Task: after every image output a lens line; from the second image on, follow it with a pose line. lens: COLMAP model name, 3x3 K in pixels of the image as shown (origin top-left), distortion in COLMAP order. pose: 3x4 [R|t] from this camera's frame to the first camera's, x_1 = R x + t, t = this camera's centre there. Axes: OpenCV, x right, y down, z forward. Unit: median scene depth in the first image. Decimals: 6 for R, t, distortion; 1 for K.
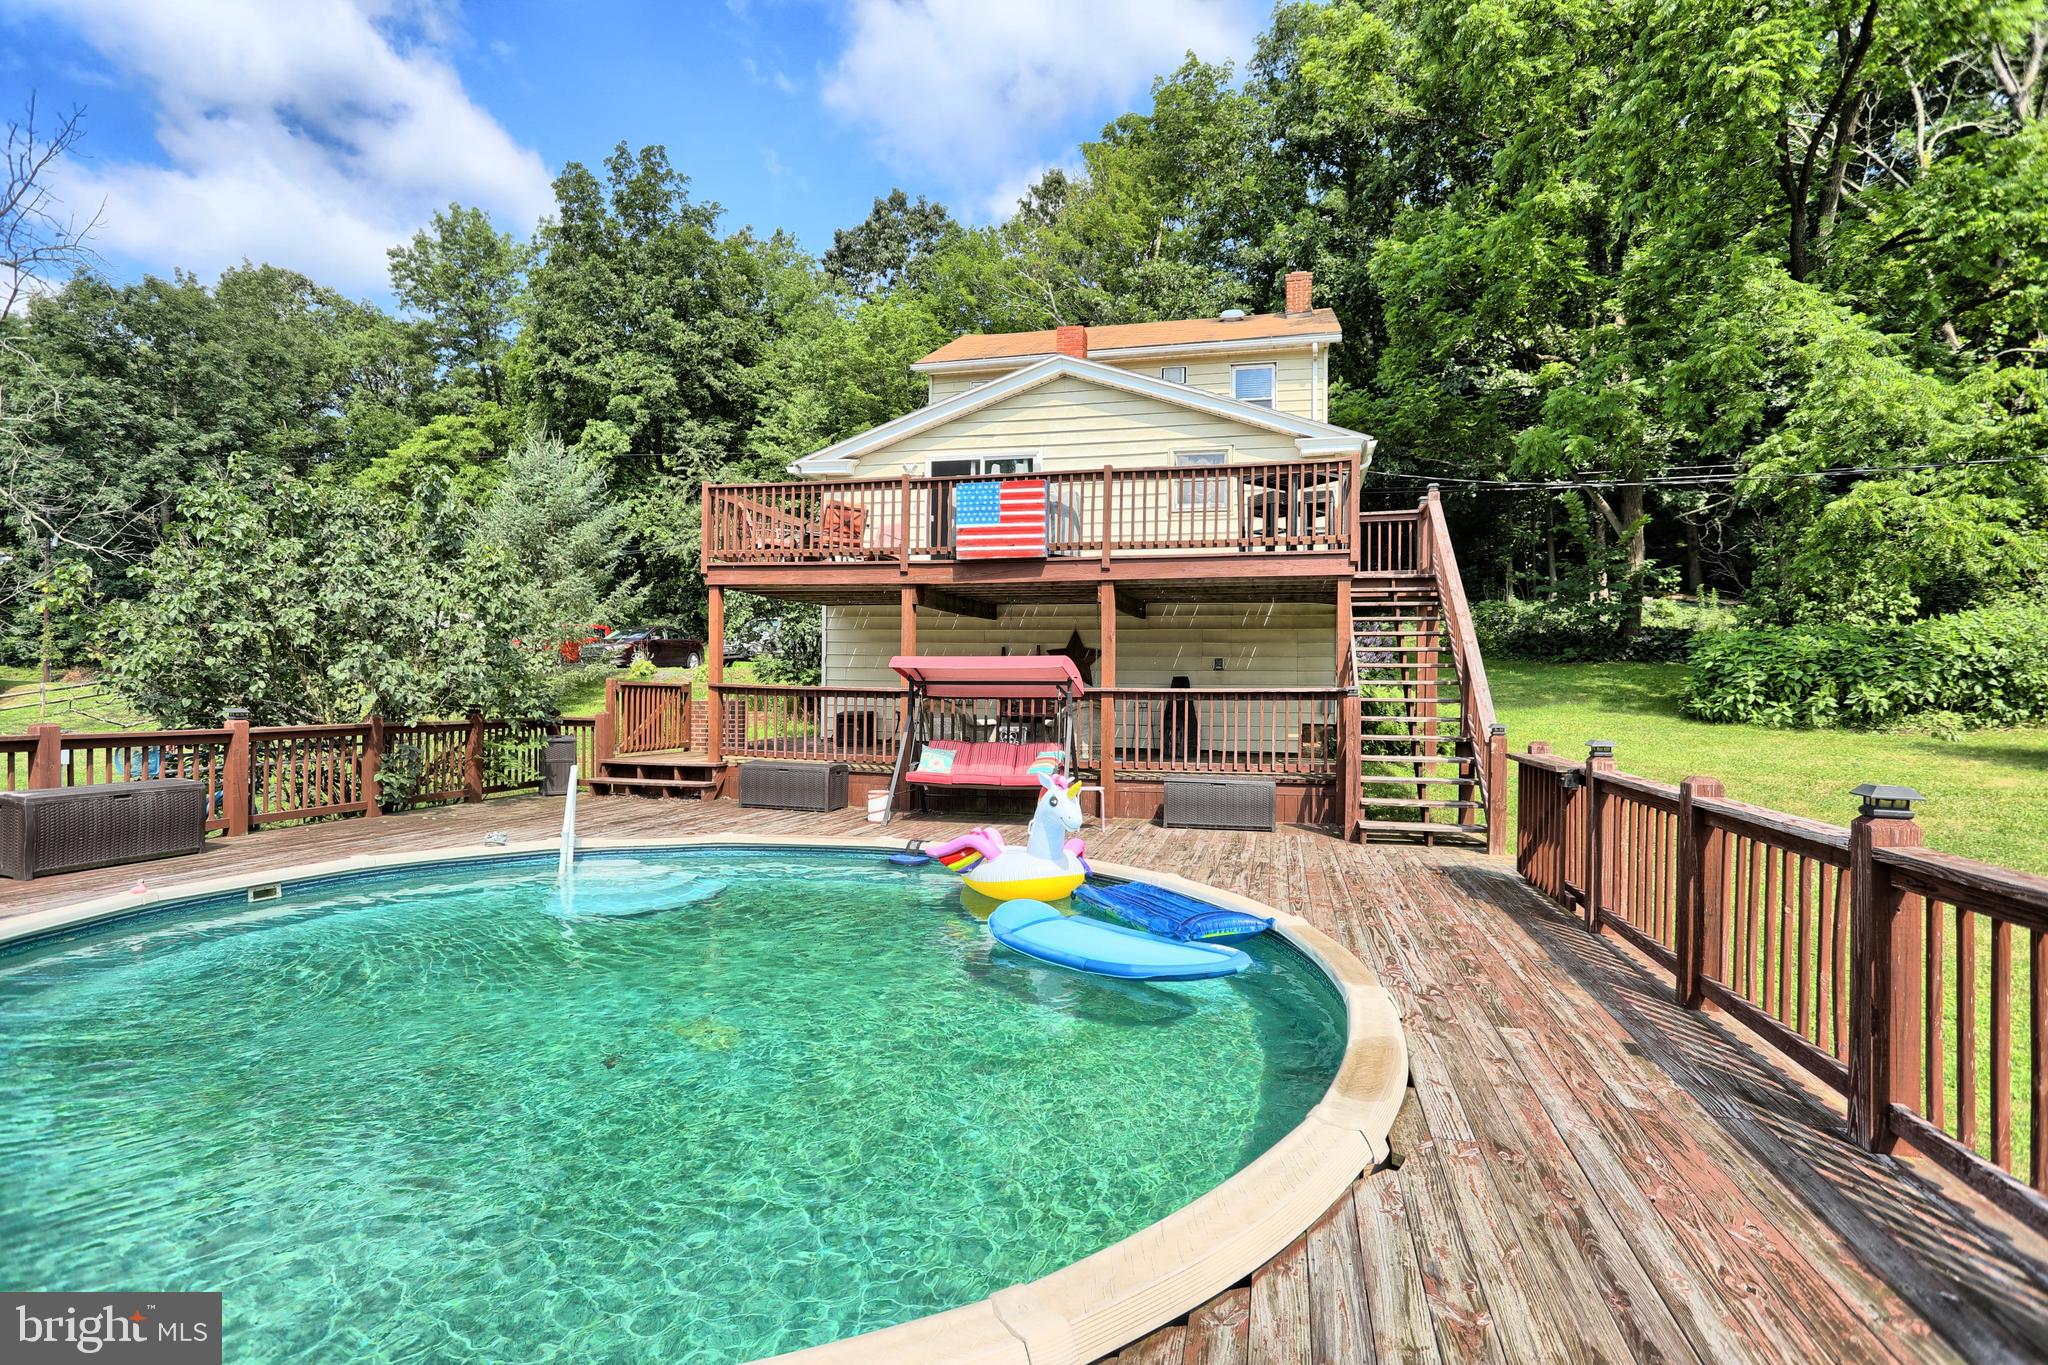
lens RADIAL K [[989.5, 0, 1044.0], [0, 989.5, 679.2], [0, 0, 1]] dist [-0.054878, 0.021742]
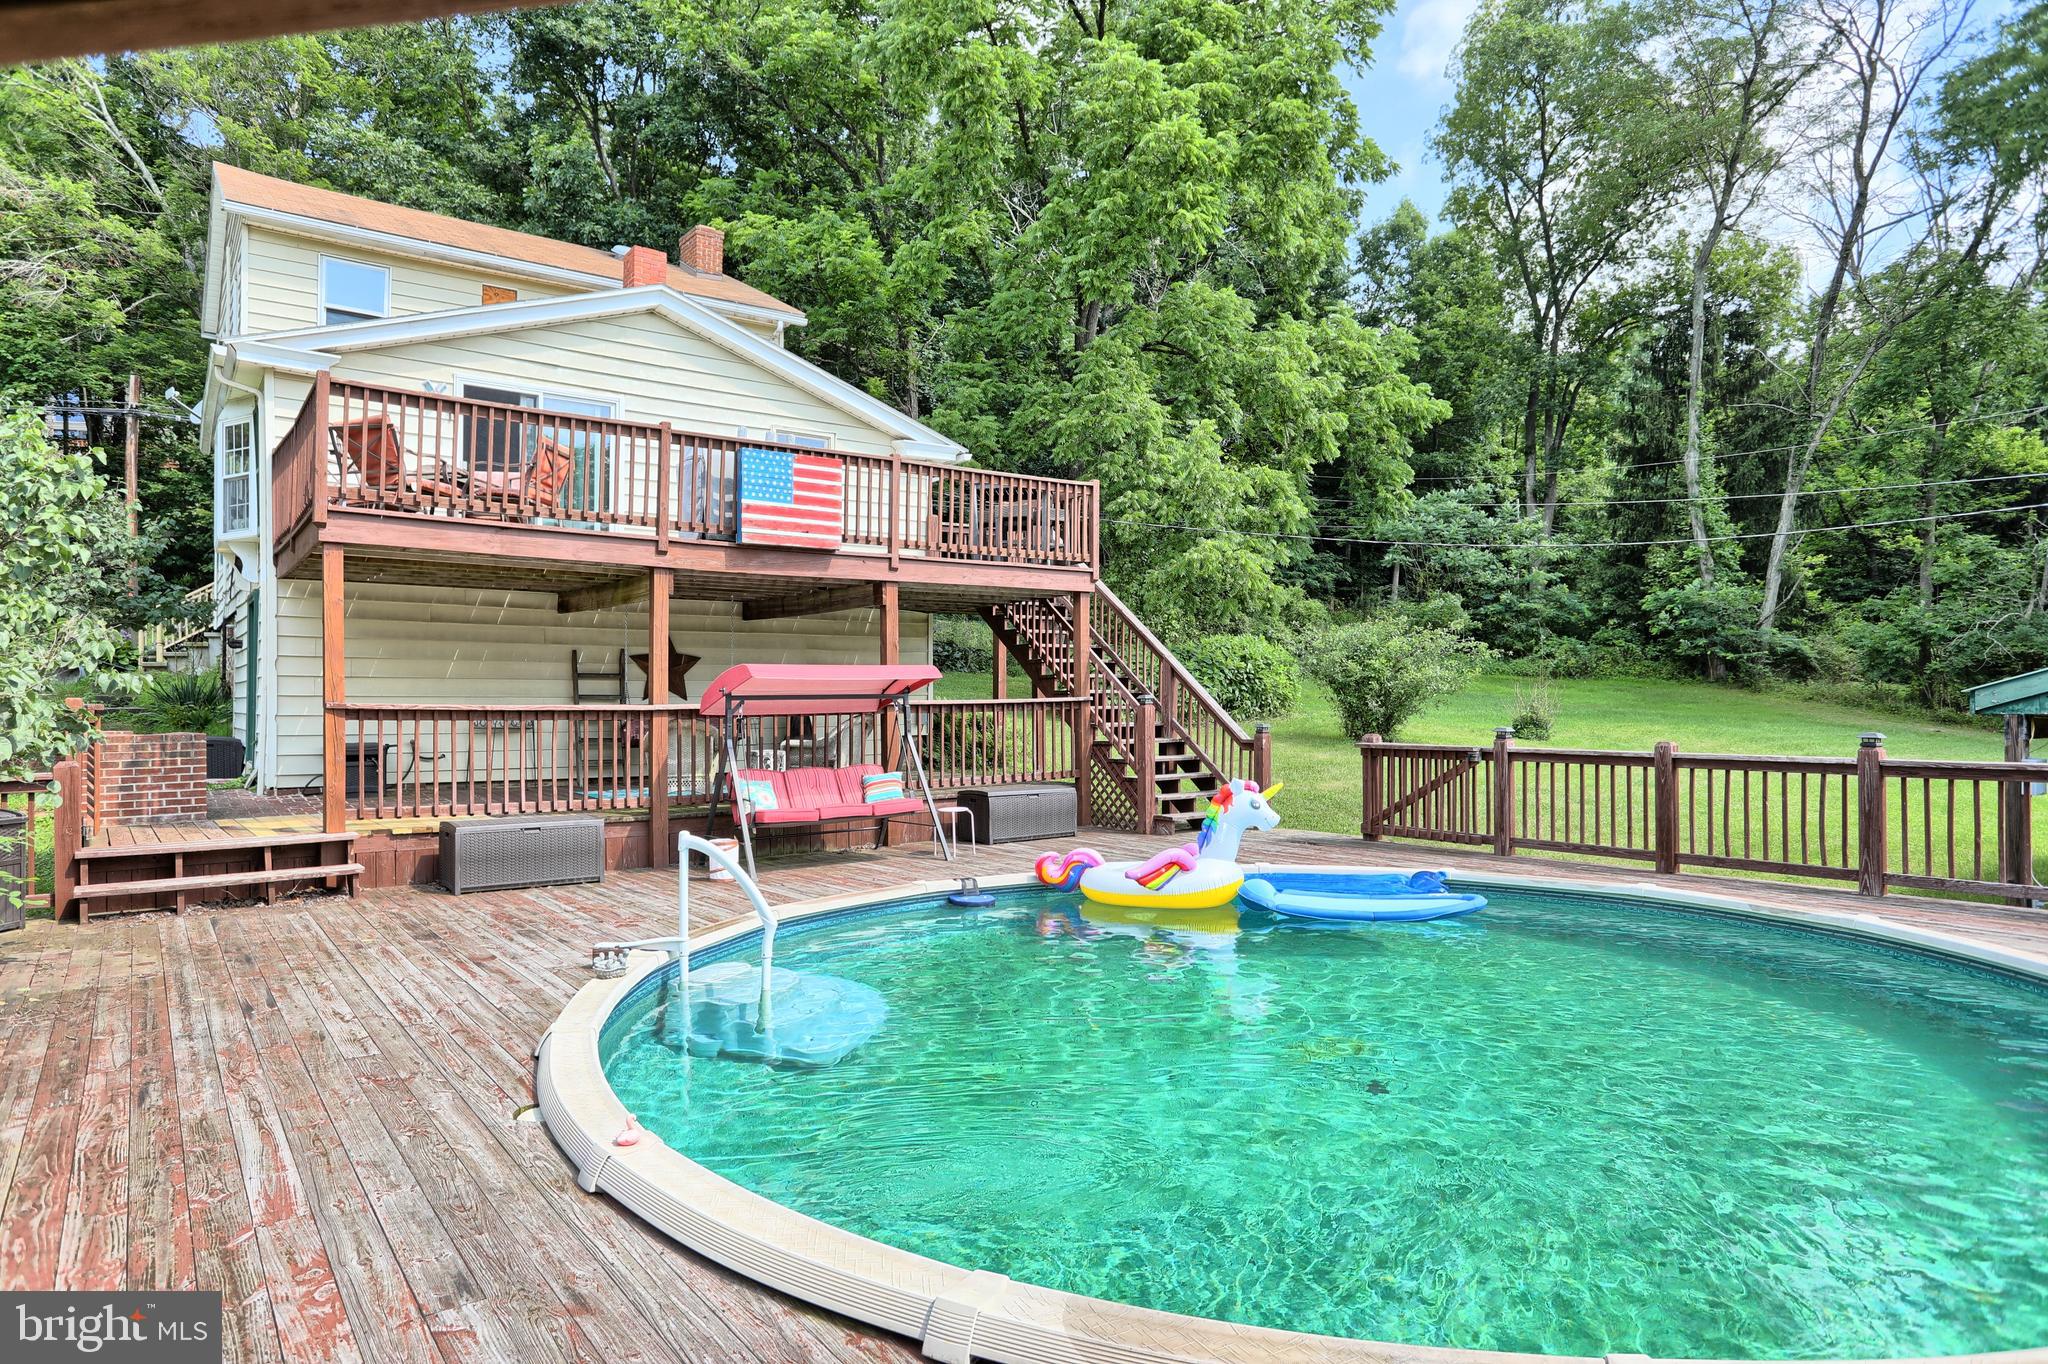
lens RADIAL K [[1145.9, 0, 1031.6], [0, 1145.9, 684.0], [0, 0, 1]] dist [-0.043602, 0.011842]
pose [[0.618022, -0.007098, 0.786128, -0.621342], [0.000005, 0.999959, 0.009025, -0.014316], [-0.786160, -0.005574, 0.617997, 0.232062]]
